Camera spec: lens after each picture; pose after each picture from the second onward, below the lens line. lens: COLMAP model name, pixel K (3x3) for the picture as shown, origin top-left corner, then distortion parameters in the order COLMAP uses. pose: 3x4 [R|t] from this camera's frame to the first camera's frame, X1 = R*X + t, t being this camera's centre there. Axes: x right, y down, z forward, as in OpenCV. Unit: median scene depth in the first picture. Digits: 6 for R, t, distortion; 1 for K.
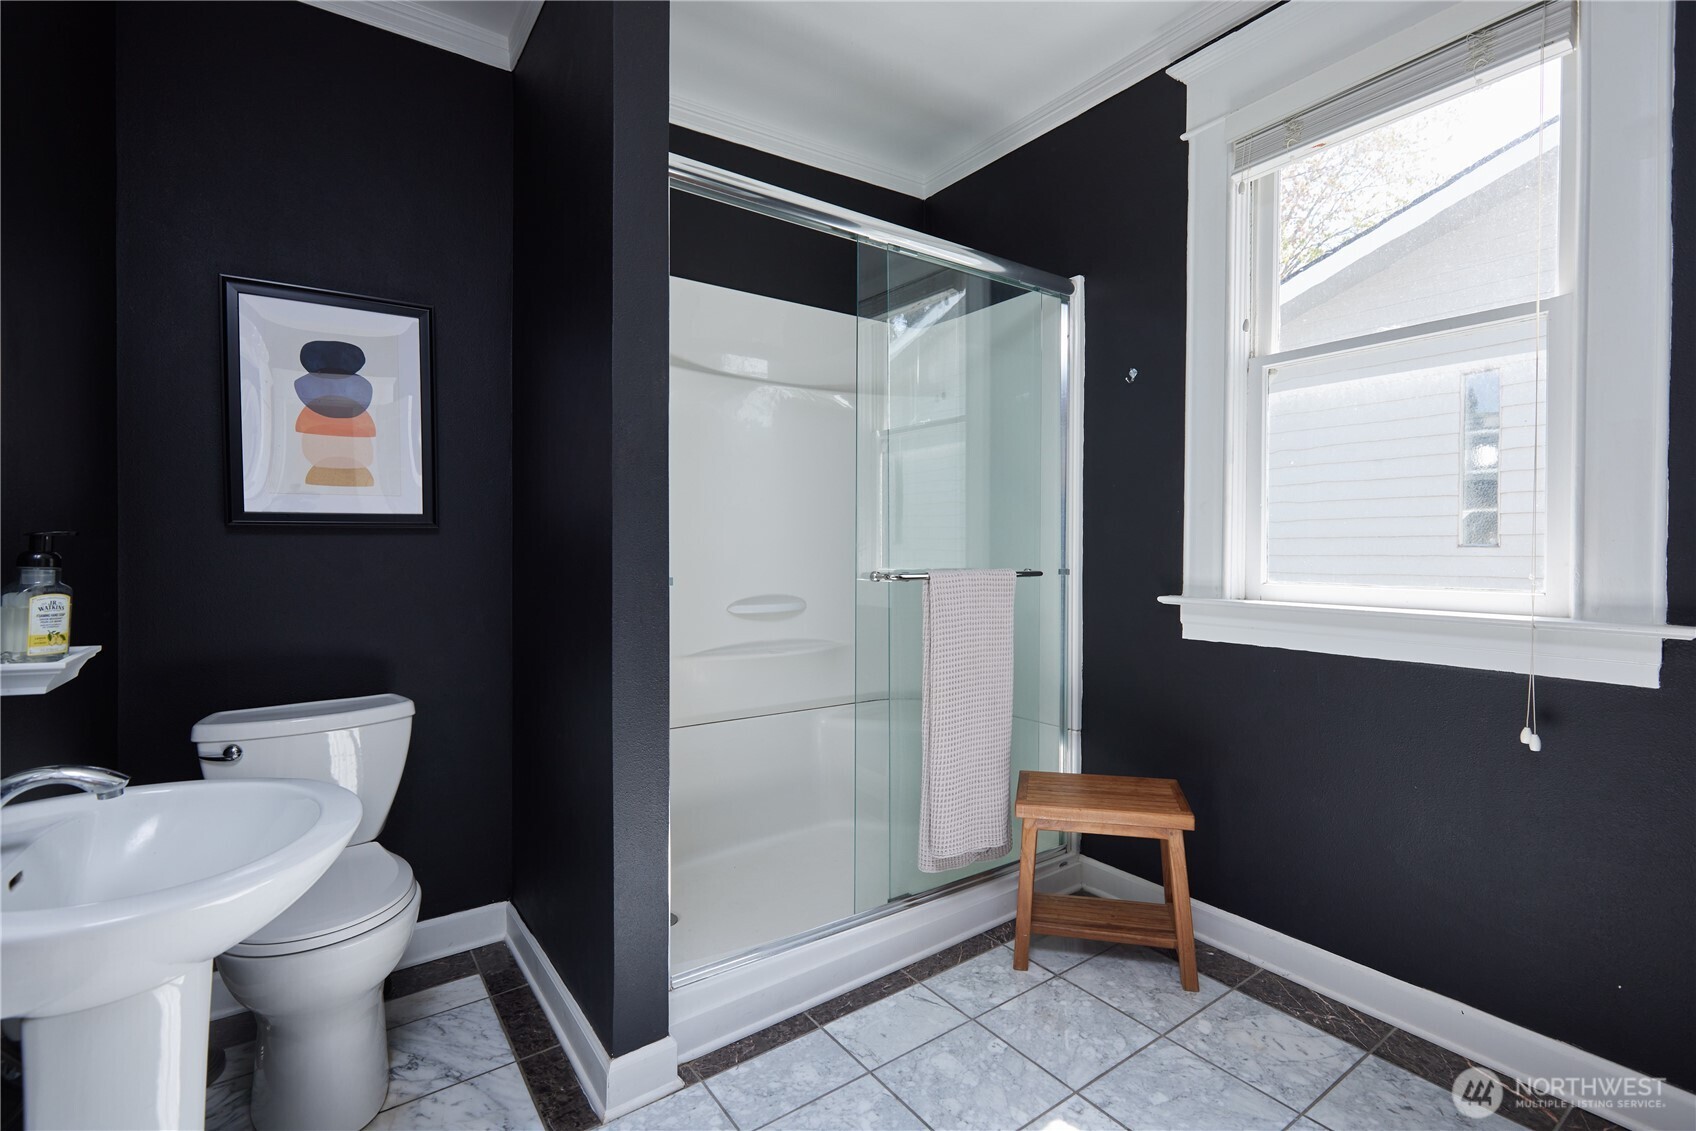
lens RADIAL K [[770.0, 0, 850.3], [0, 770.0, 558.6], [0, 0, 1]] dist [0.002223, 0.000096]
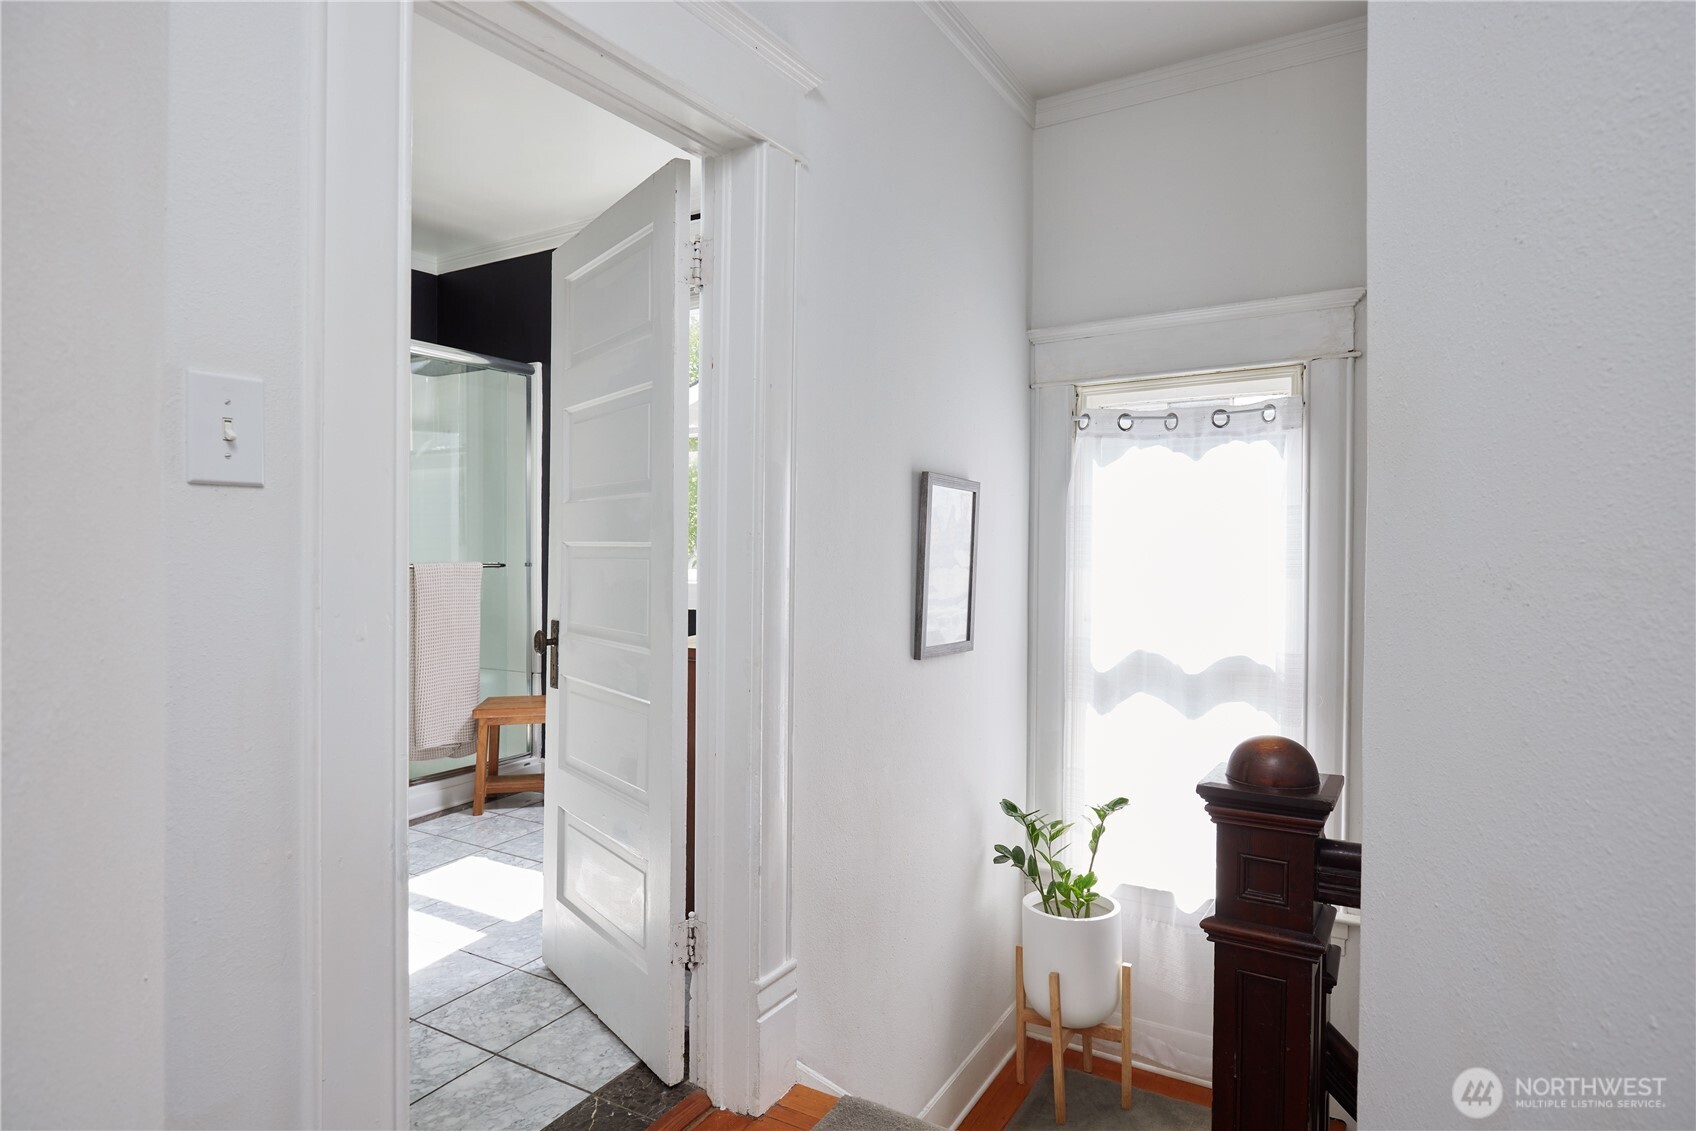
lens RADIAL K [[914.8, 0, 849.2], [0, 914.8, 568.4], [0, 0, 1]] dist [-0.016150, 0.000931]
pose [[0.913158, -0.005919, 0.407562, 0.128720], [0.003895, 0.999976, 0.005795, 0.016711], [-0.407586, -0.003704, 0.913159, -0.827751]]
